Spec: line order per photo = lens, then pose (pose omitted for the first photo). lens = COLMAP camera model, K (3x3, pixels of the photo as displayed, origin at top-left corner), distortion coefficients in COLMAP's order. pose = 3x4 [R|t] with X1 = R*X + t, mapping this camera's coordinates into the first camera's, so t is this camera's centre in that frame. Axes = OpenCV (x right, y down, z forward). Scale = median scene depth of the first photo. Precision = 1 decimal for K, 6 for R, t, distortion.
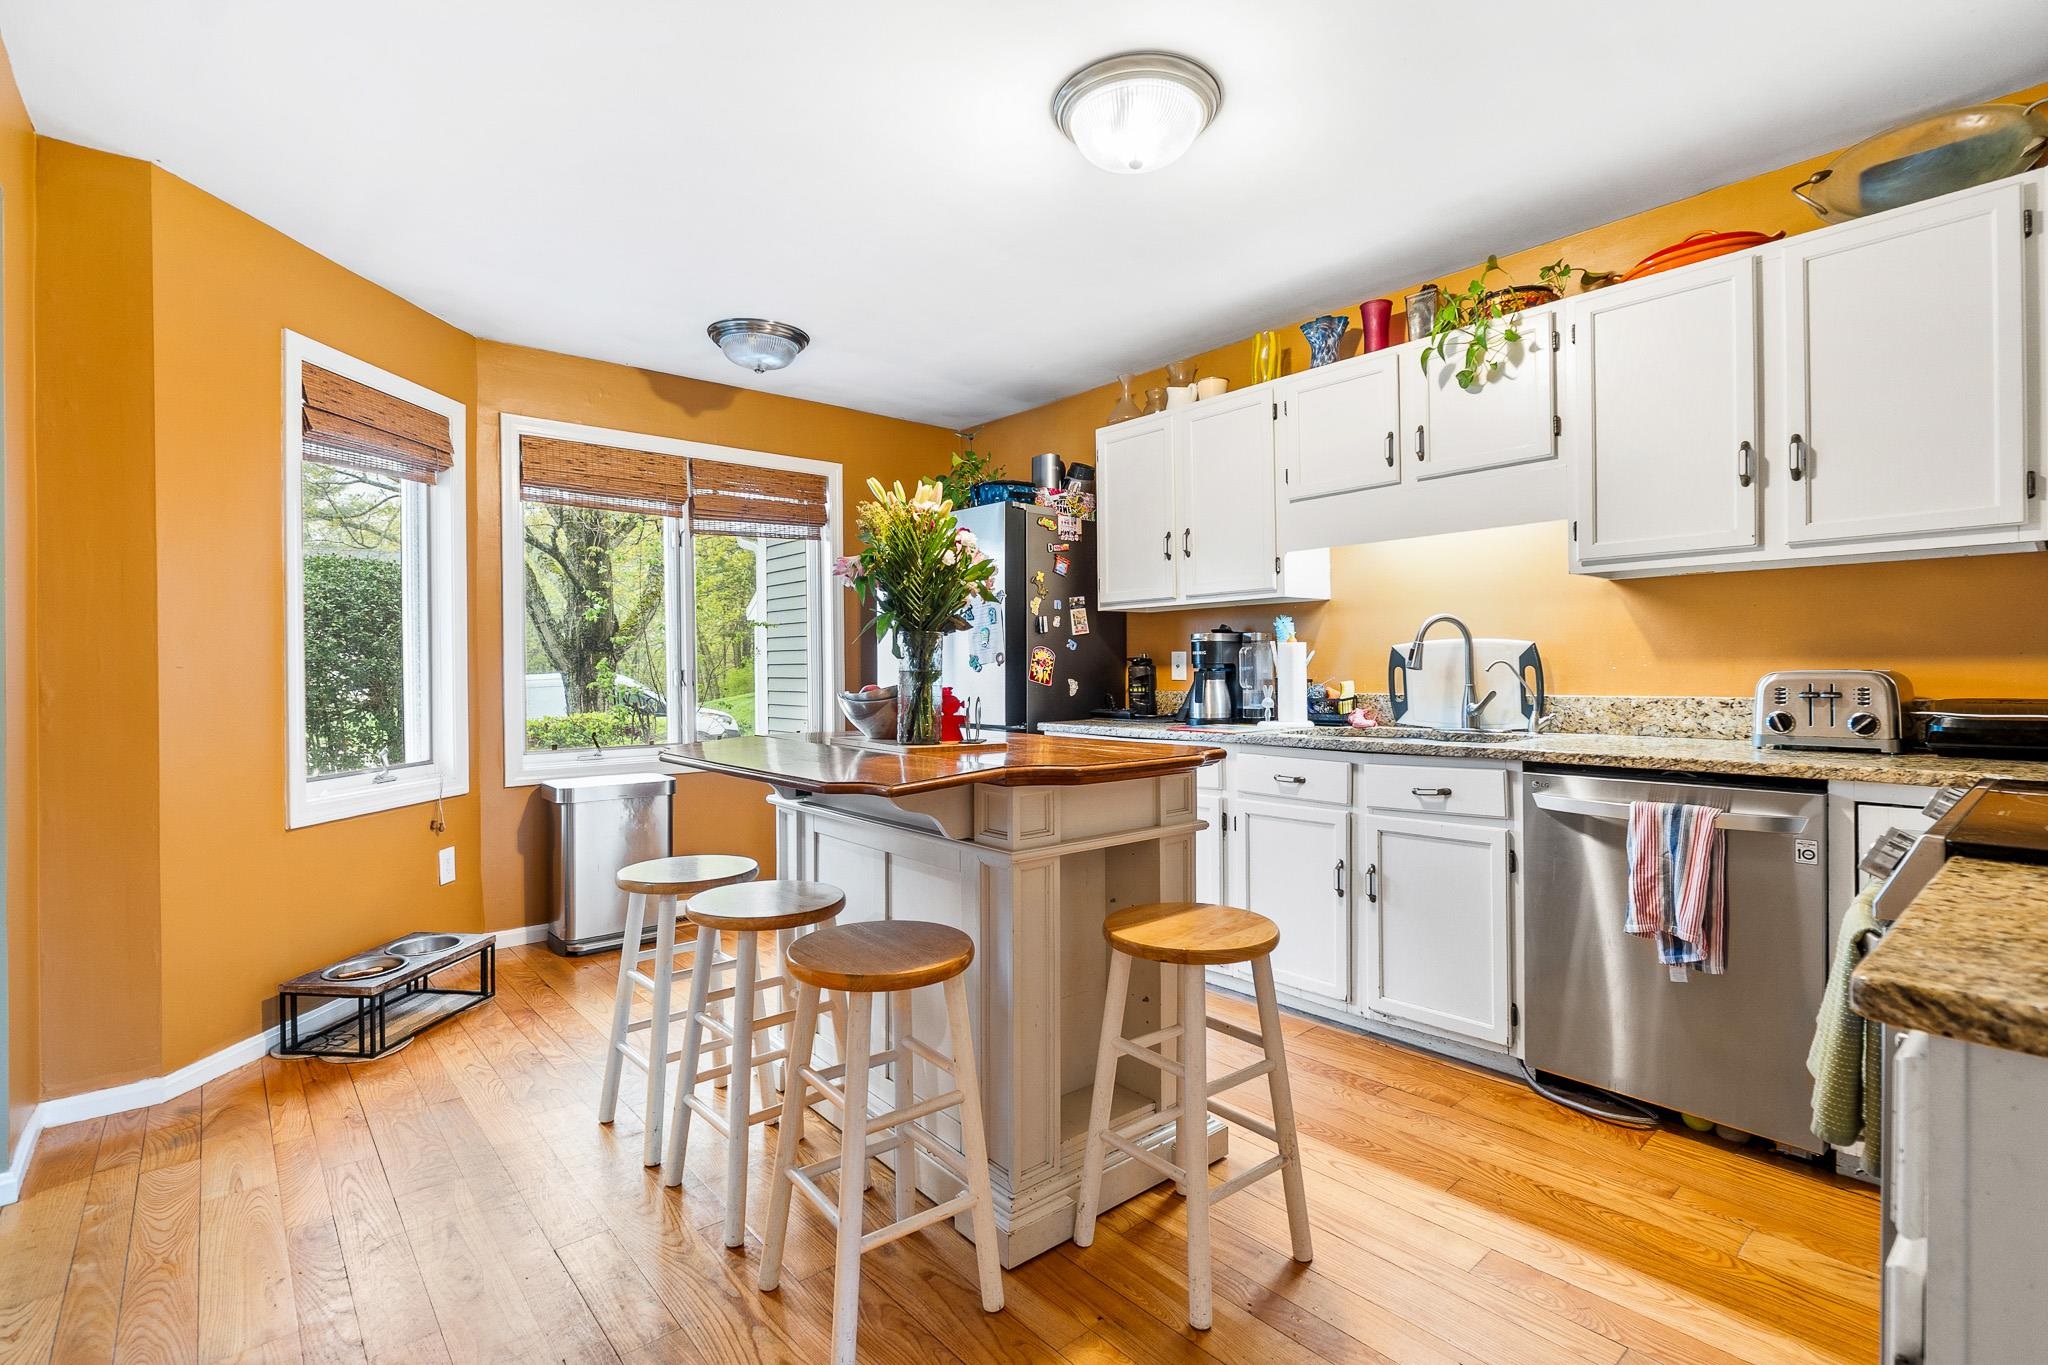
lens RADIAL K [[967.0, 0, 1024.0], [0, 967.0, 682.5], [0, 0, 1]] dist [-0.000439, -0.000014]
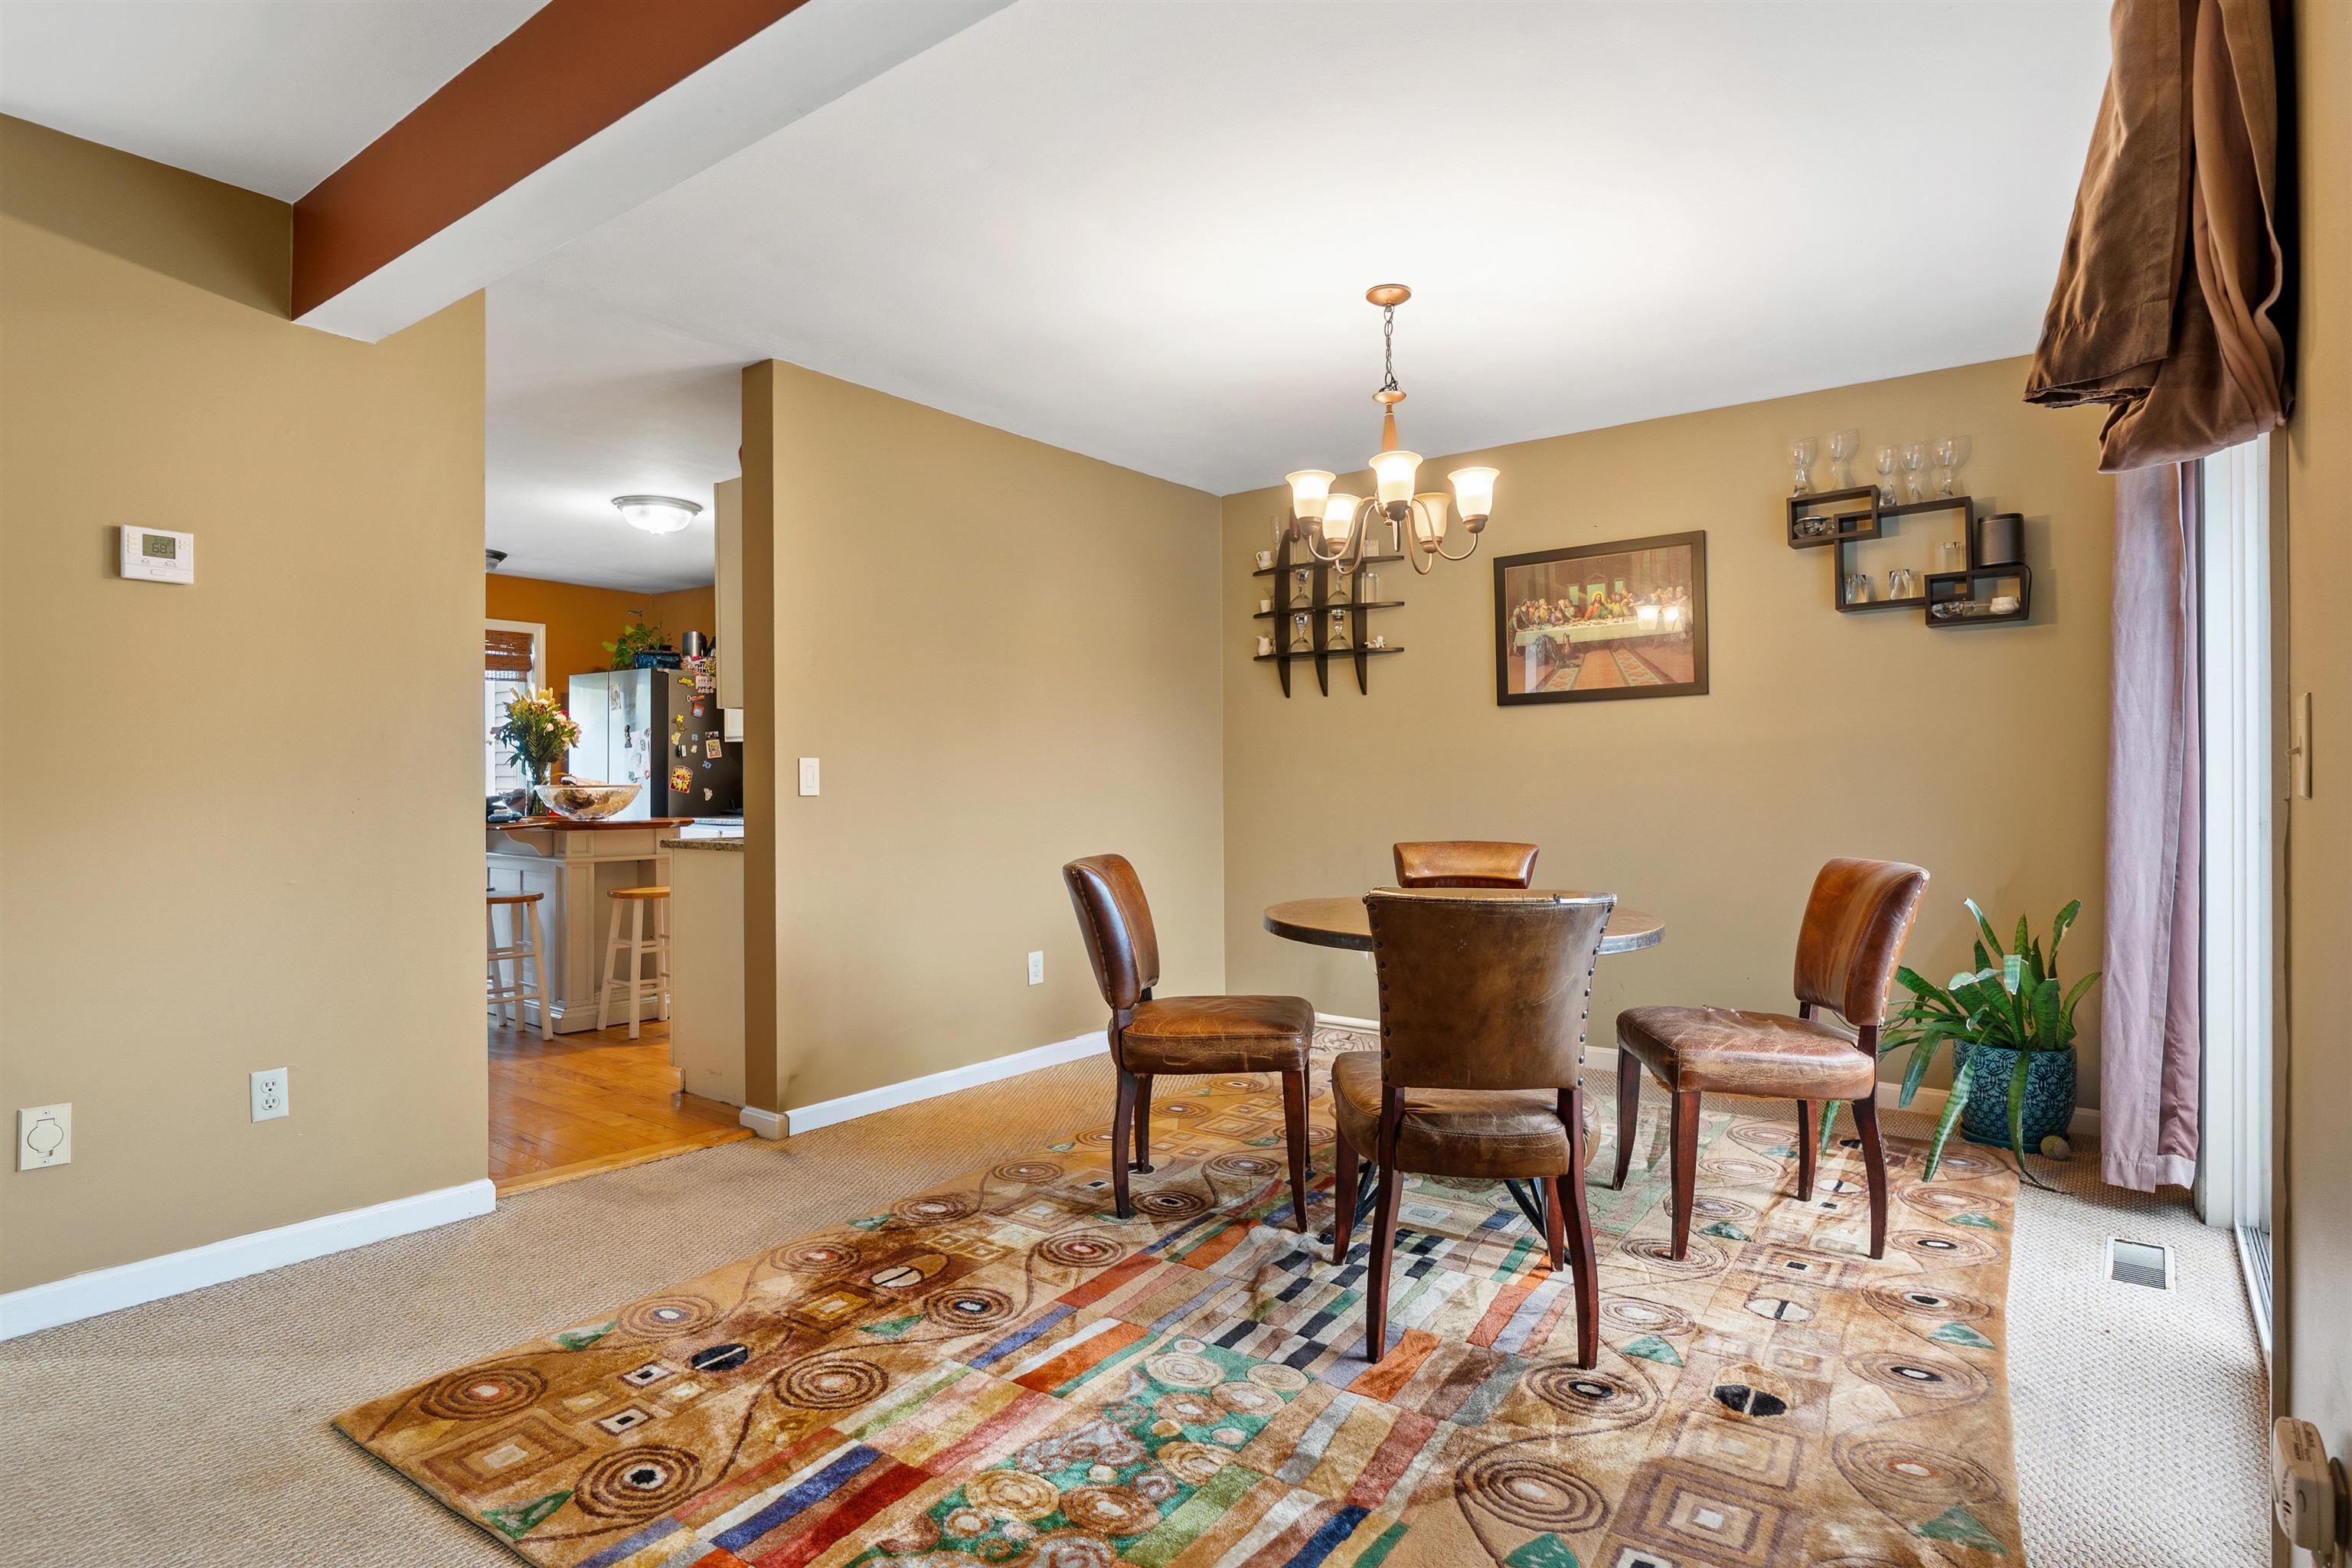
lens RADIAL K [[1229.6, 0, 1176.0], [0, 1229.6, 784.0], [0, 0, 1]] dist [0.004774, 0.000515]
pose [[0.975941, 0.003792, 0.218002, 0.338857], [-0.000225, 0.999866, -0.016386, 0.020049], [-0.218035, 0.015943, 0.975811, -0.968367]]
